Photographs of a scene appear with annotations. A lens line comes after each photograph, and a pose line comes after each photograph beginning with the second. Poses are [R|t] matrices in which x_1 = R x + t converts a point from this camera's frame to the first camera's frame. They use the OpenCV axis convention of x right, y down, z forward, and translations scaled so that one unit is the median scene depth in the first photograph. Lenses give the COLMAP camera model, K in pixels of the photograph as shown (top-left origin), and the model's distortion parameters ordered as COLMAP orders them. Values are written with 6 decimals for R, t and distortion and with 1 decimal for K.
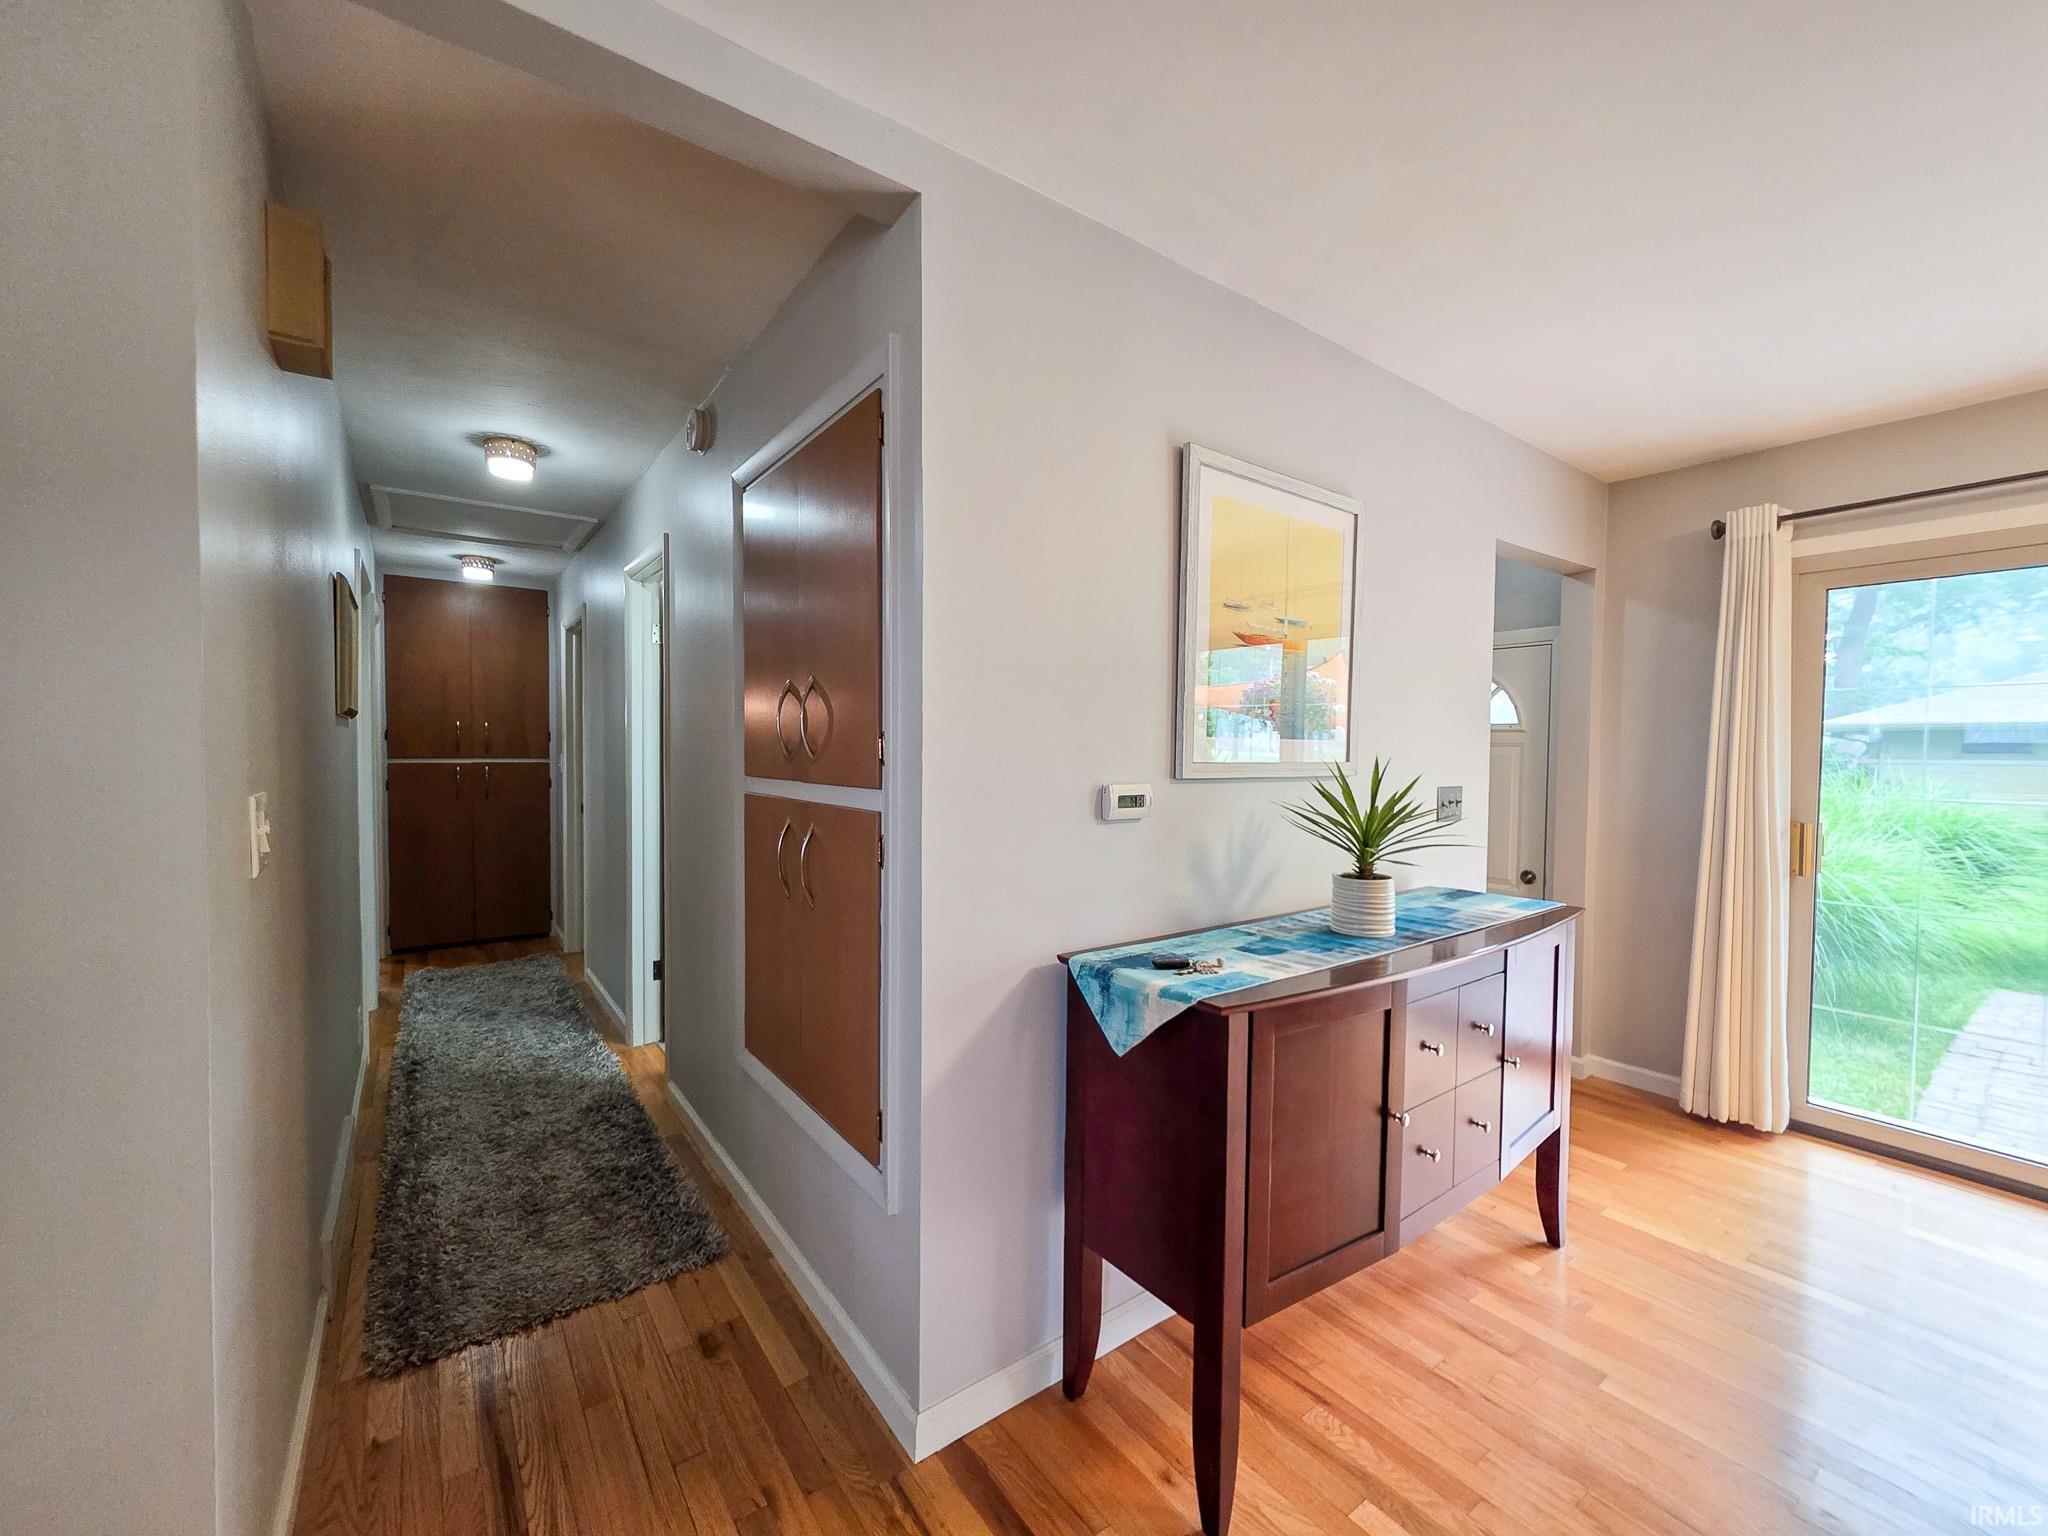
lens RADIAL K [[822.8, 0, 1030.2], [0, 822.8, 777.2], [0, 0, 1]] dist [-0.000175, 0.000111]
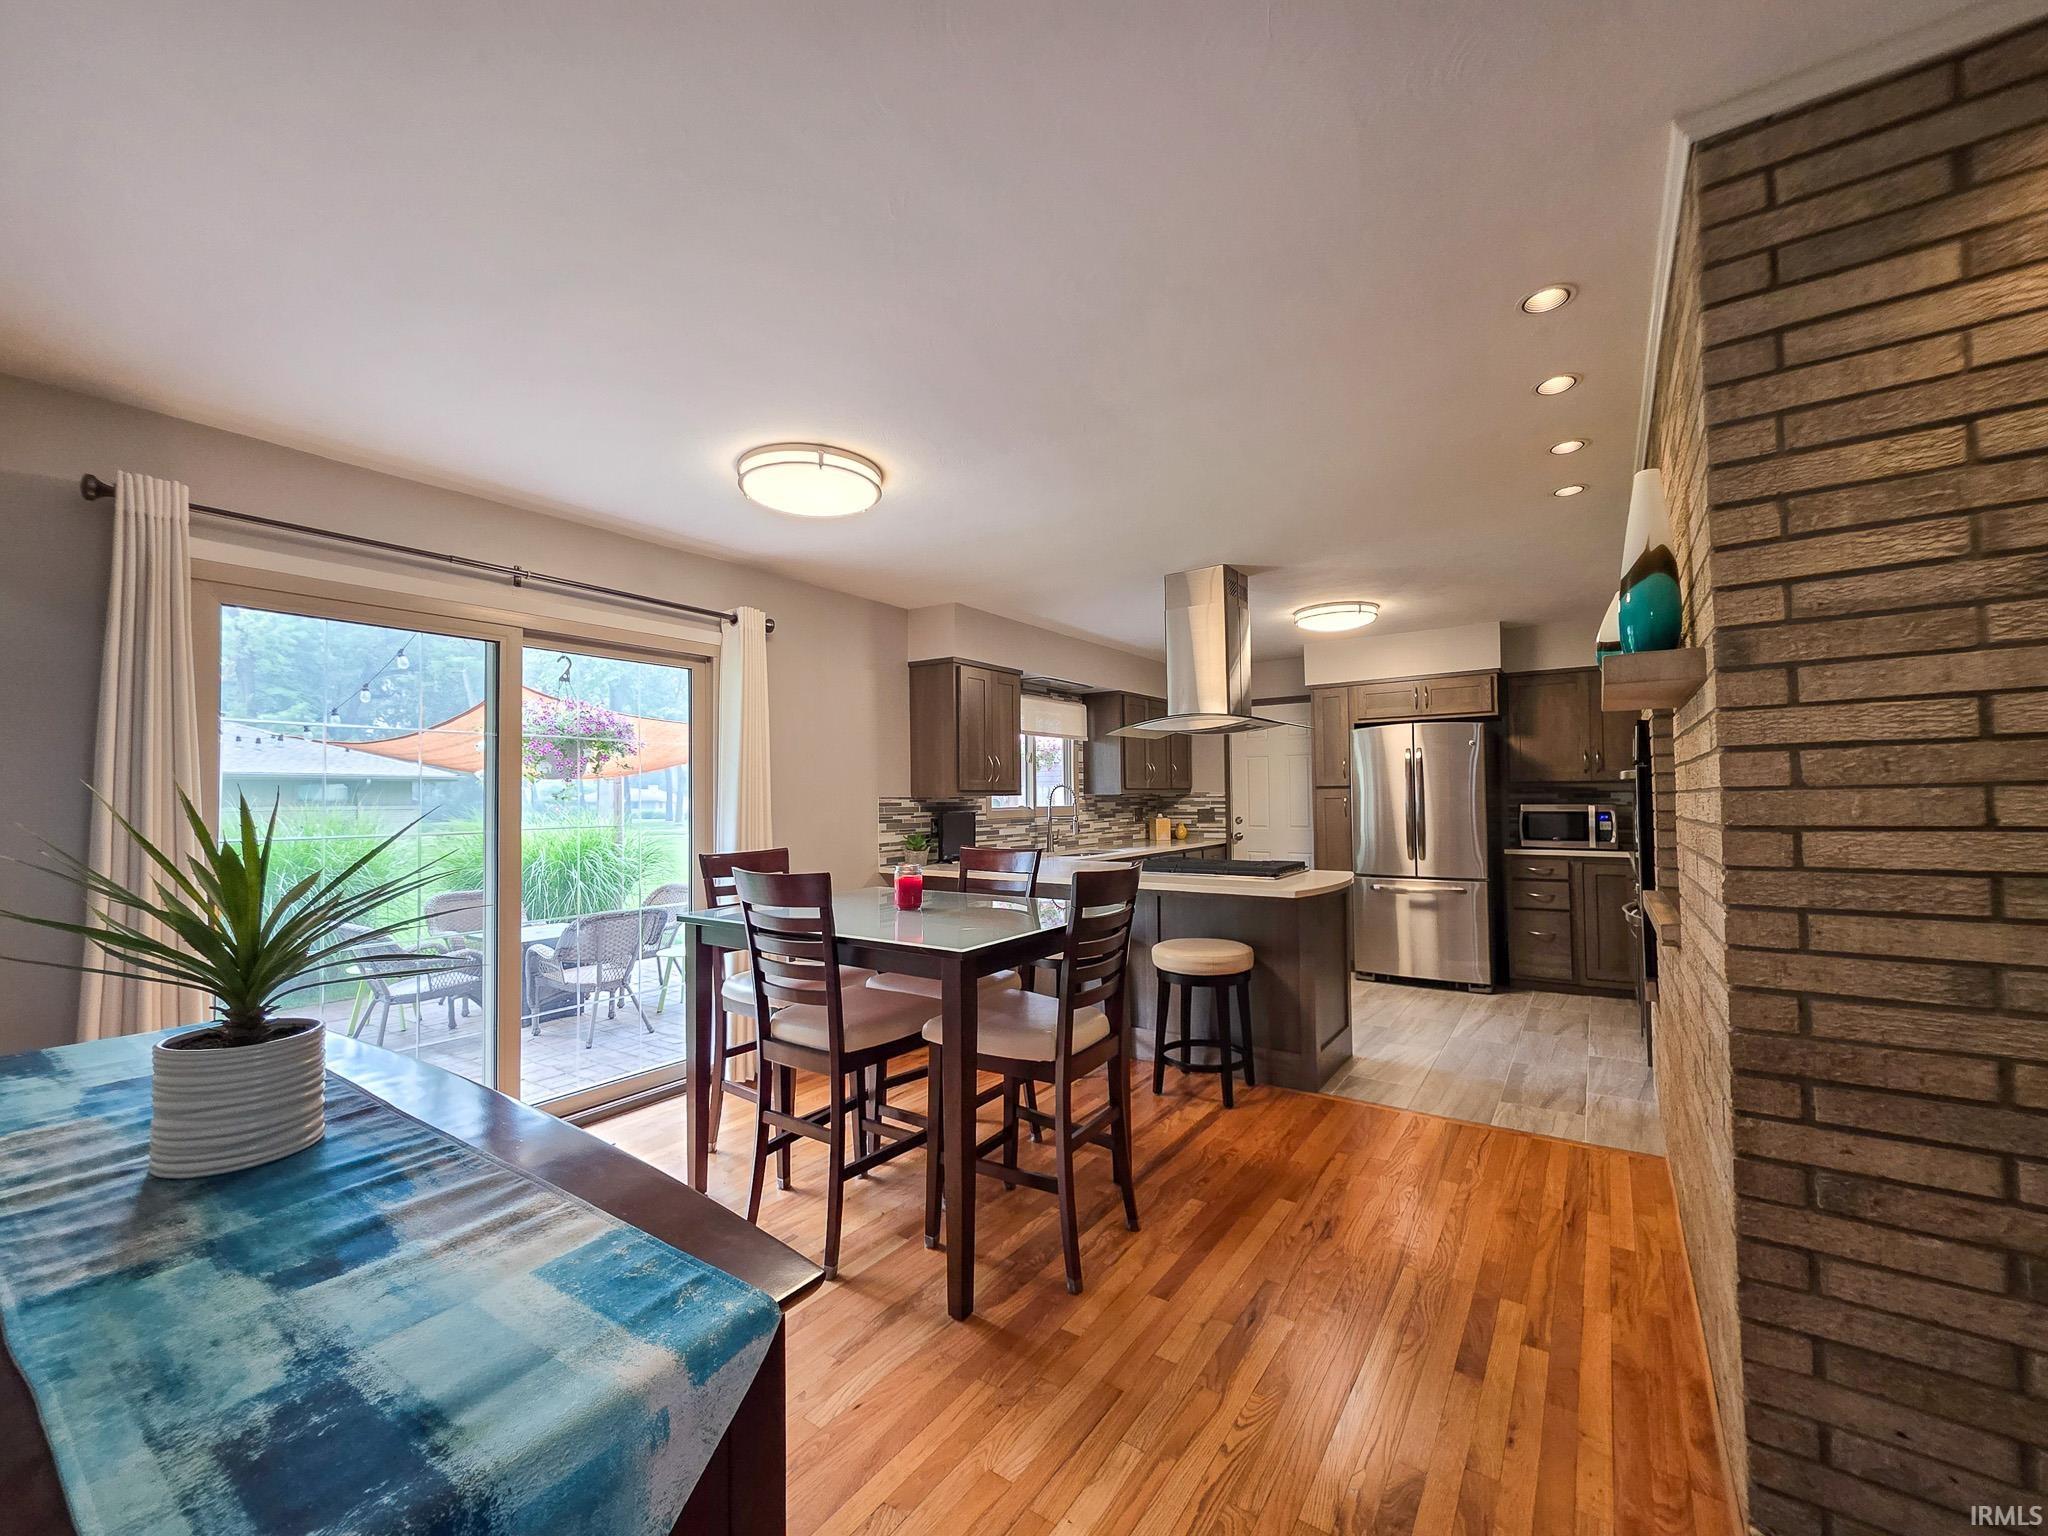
lens RADIAL K [[822.8, 0, 1030.2], [0, 822.8, 777.2], [0, 0, 1]] dist [-0.000175, 0.000111]
pose [[-0.321519, 0.018666, 0.946719, -0.204256], [0.039272, 0.999208, -0.006363, -0.009110], [-0.946089, 0.035133, -0.321997, 0.731129]]
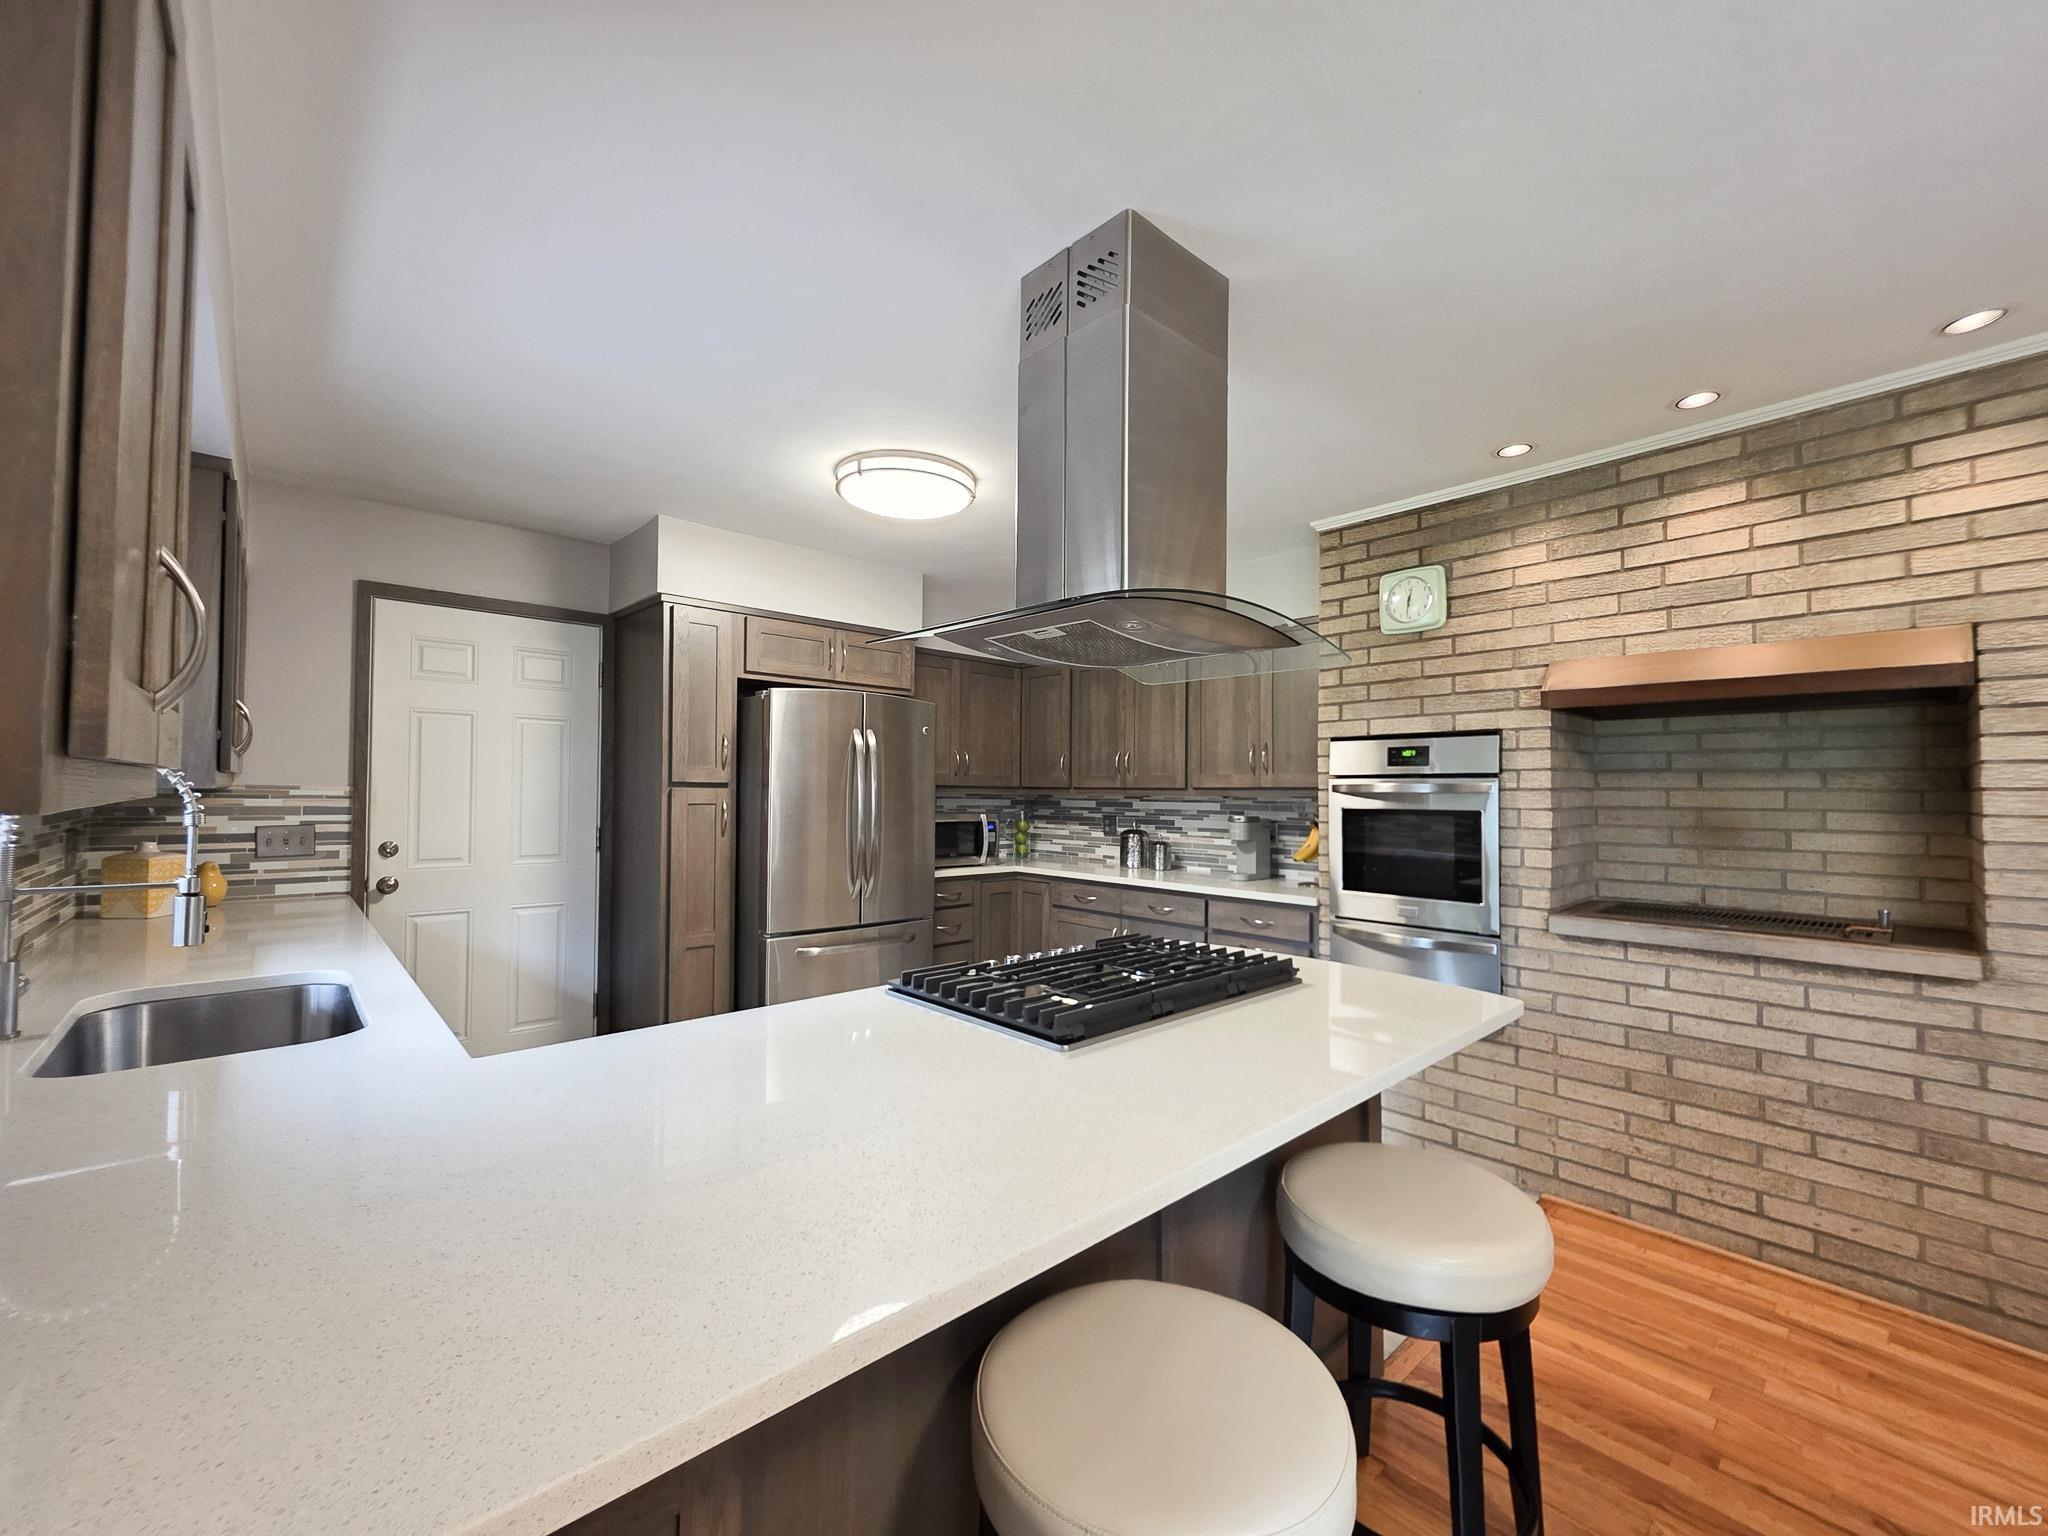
lens RADIAL K [[822.8, 0, 1030.2], [0, 822.8, 777.2], [0, 0, 1]] dist [-0.000175, 0.000111]
pose [[-0.993214, -0.020727, -0.114441, 1.988740], [-0.022150, 0.999692, 0.011177, 0.004524], [0.114174, 0.013636, -0.993367, 0.451952]]
